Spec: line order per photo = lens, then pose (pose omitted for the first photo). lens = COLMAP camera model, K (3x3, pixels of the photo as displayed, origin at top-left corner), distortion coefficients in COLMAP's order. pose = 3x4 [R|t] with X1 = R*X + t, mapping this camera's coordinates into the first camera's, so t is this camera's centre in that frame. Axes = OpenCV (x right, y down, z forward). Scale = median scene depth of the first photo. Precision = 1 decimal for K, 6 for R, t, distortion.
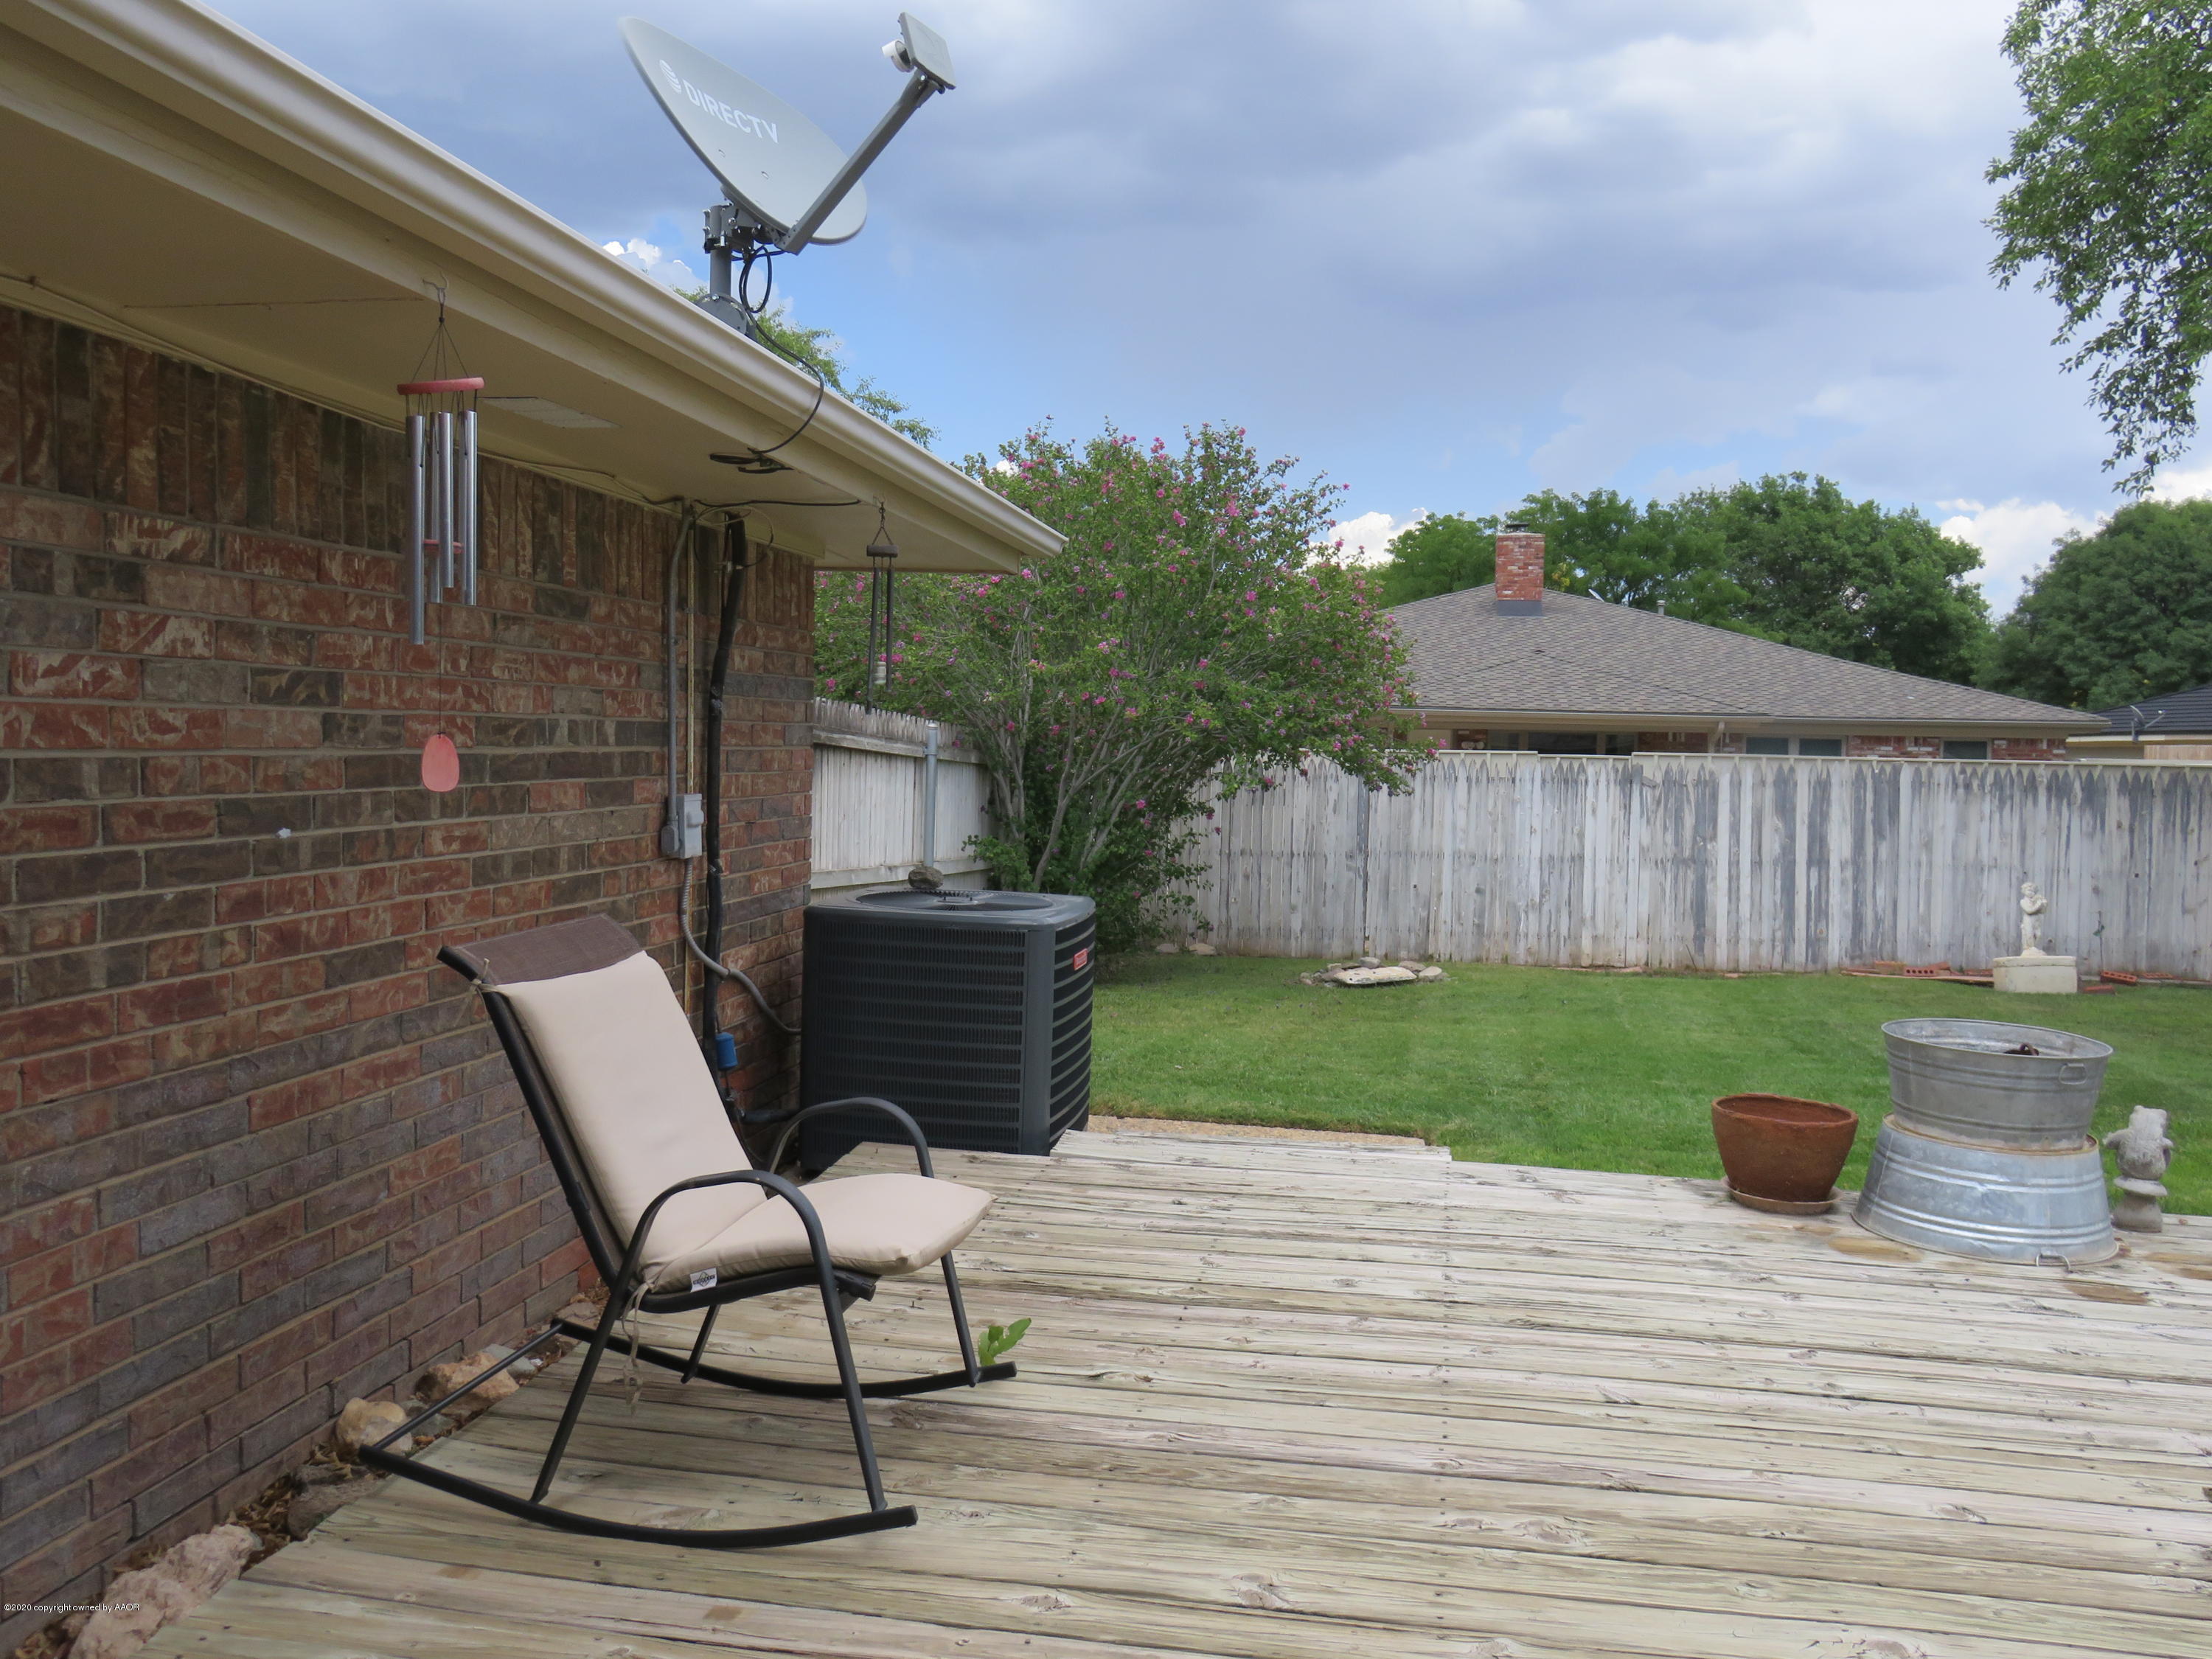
lens RADIAL K [[1824.4, 0, 1103.9], [0, 1824.4, 819.9], [0, 0, 1]] dist [-0.015315, 0.024687]
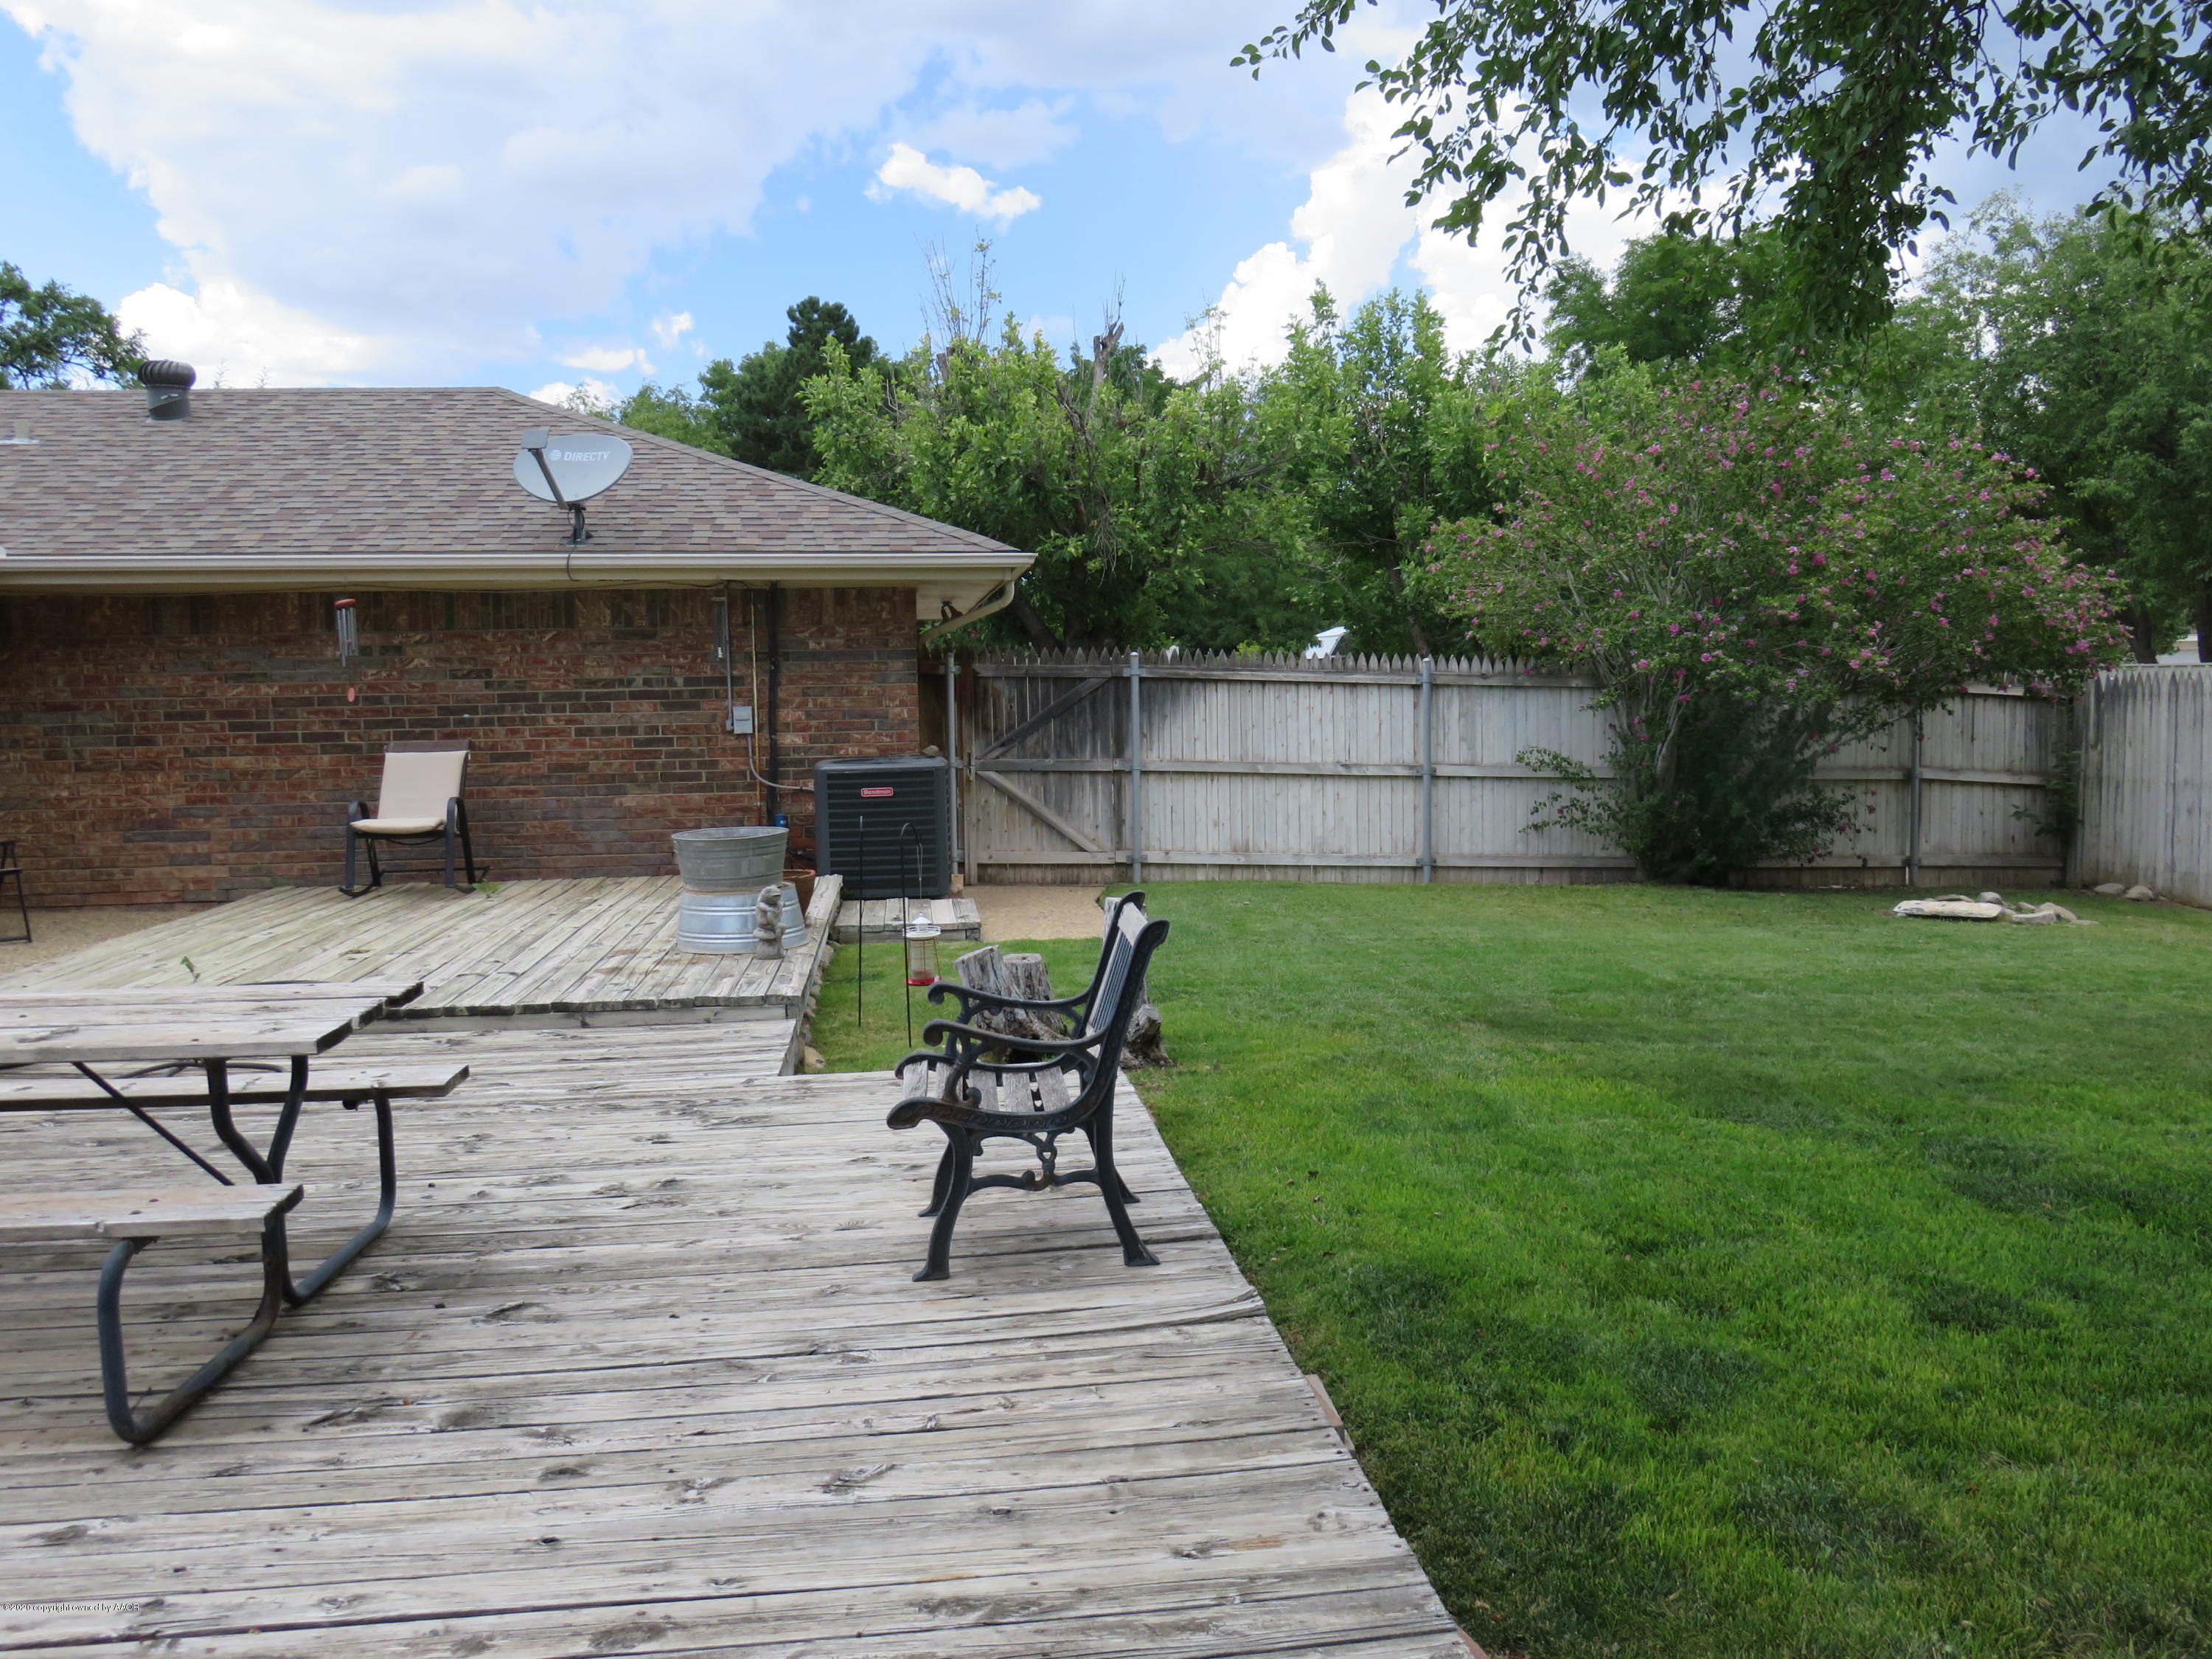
lens RADIAL K [[1824.4, 0, 1105.8], [0, 1824.4, 827.1], [0, 0, 1]] dist [-0.015315, 0.024687]
pose [[0.290040, 0.055468, -0.955406, 0.218692], [-0.019229, 0.998455, 0.052130, 0.000977], [0.956821, 0.003251, 0.290658, 0.077740]]
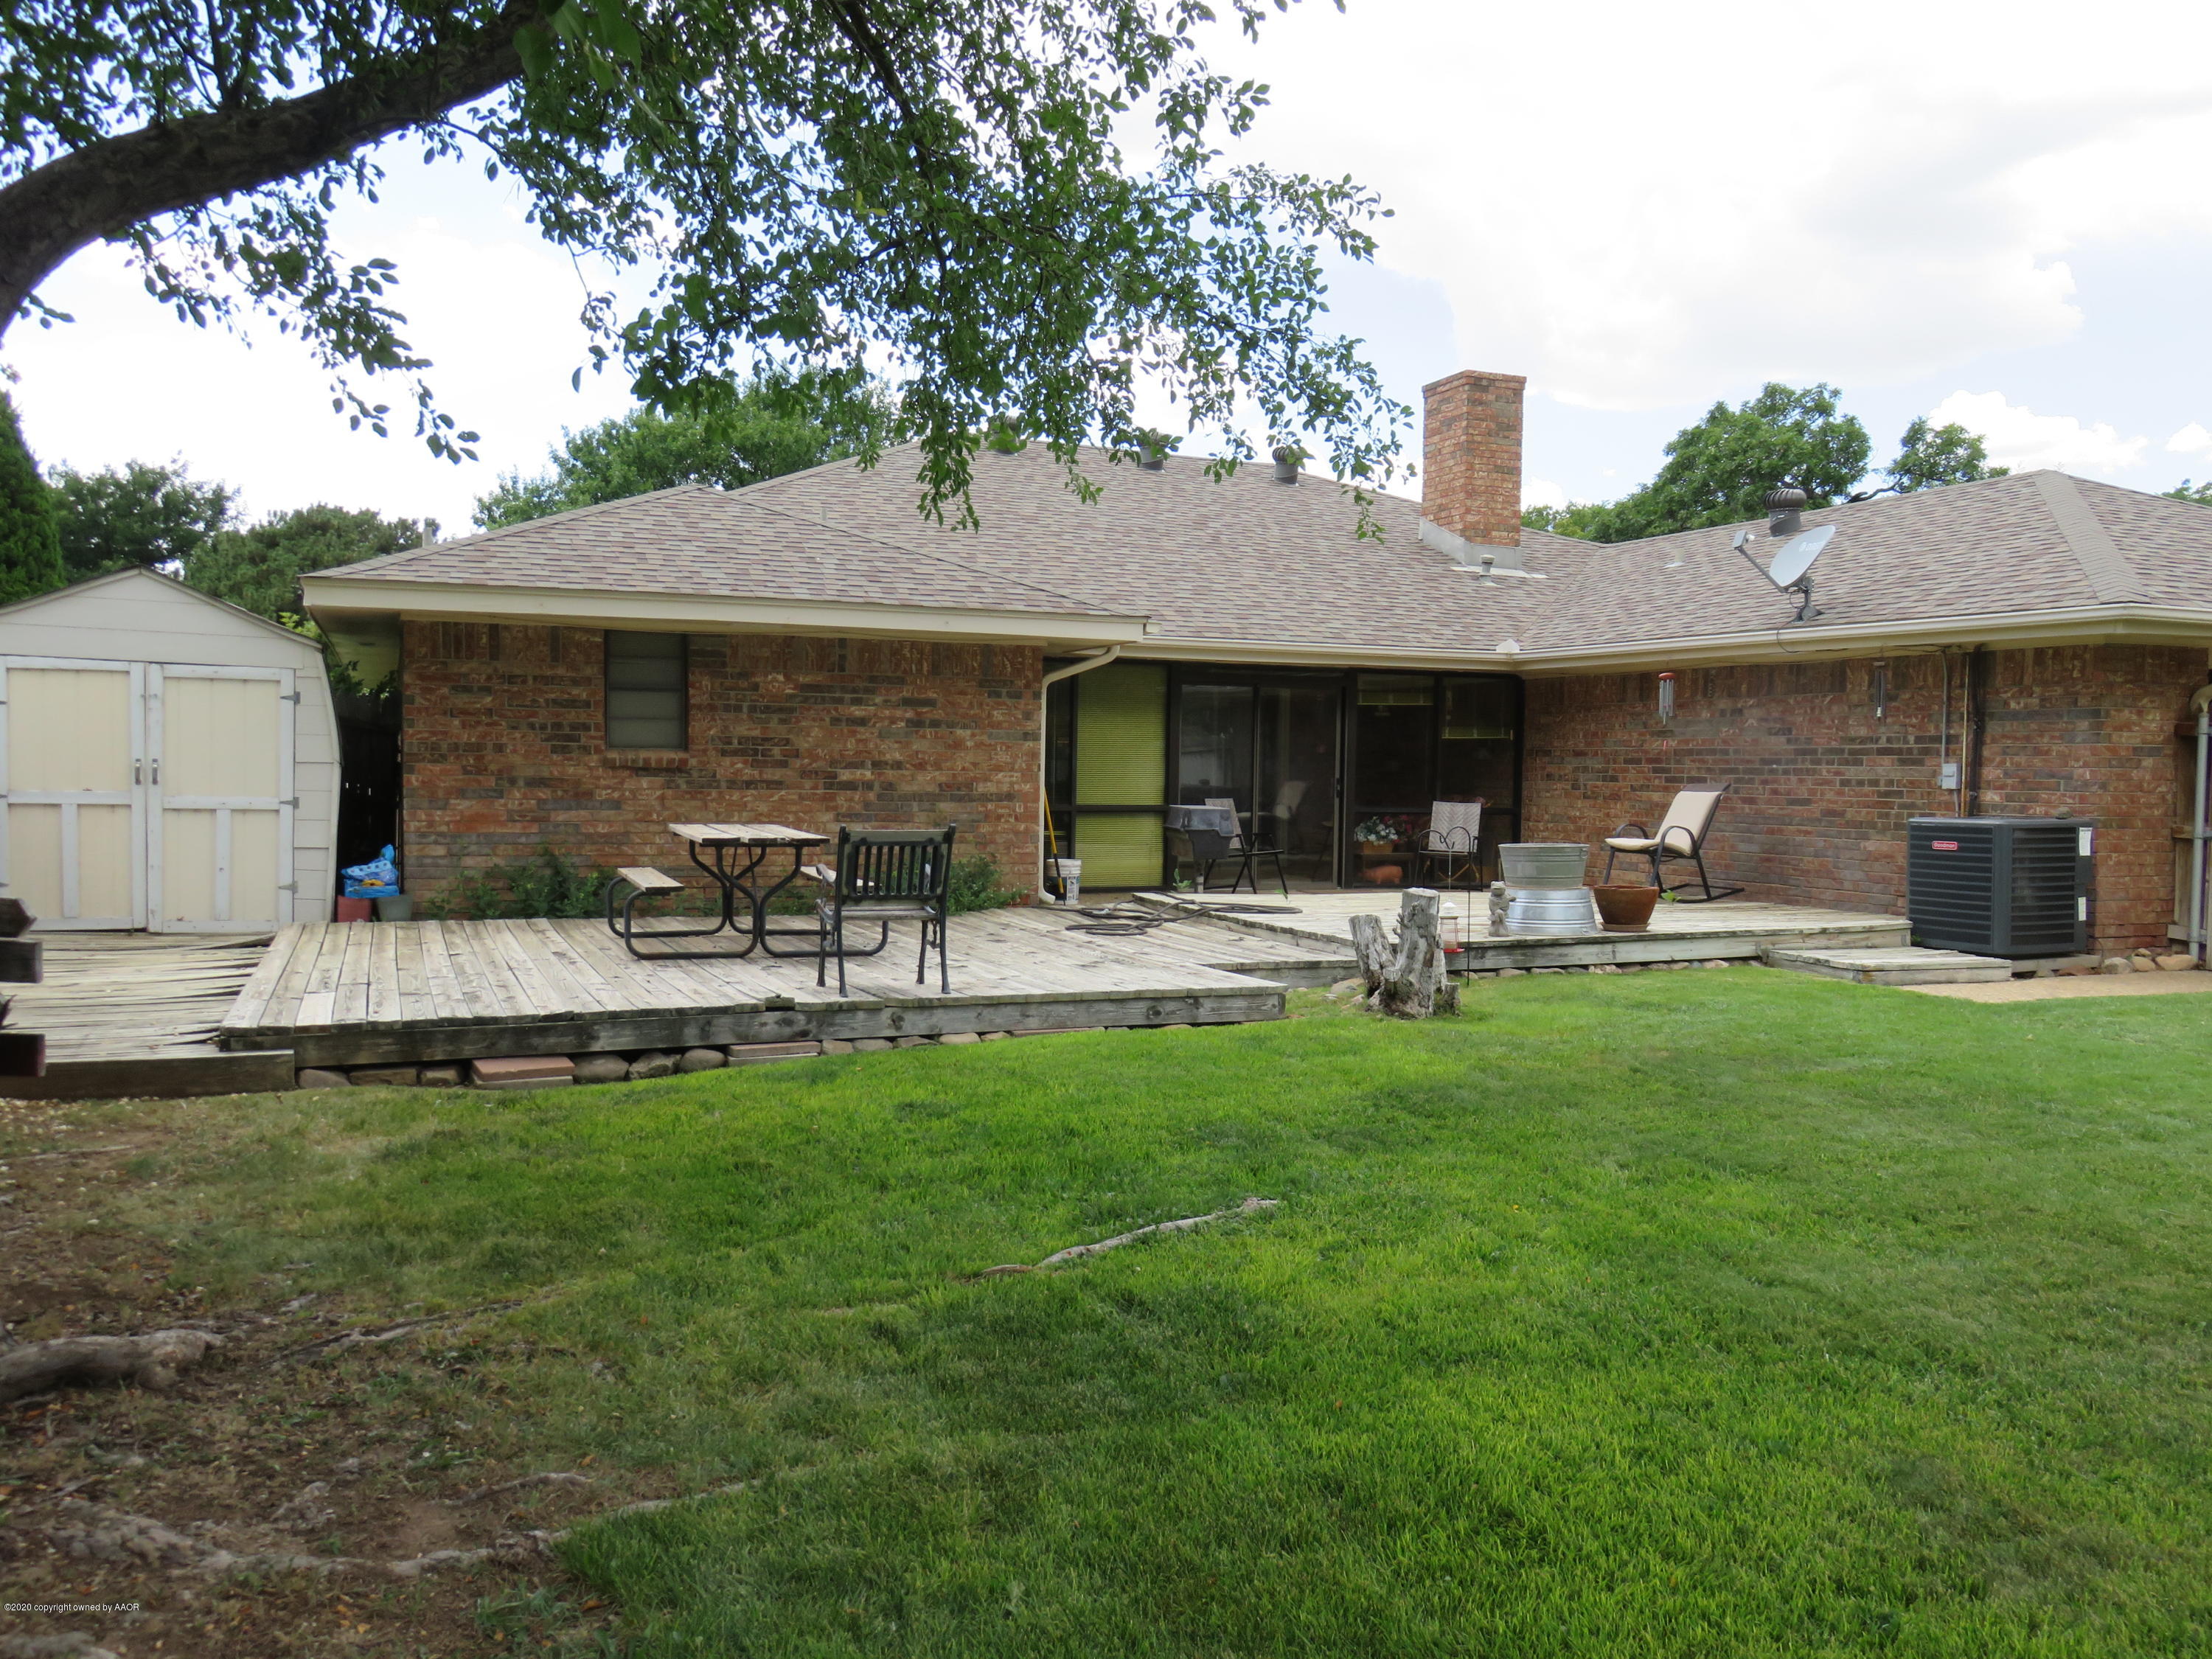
lens RADIAL K [[1824.4, 0, 1107.3], [0, 1824.4, 827.0], [0, 0, 1]] dist [-0.015315, 0.024687]
pose [[-0.842309, -0.009703, -0.538907, 0.210447], [-0.050523, 0.996857, 0.061019, -0.002149], [0.536622, 0.078624, -0.840152, 0.250716]]
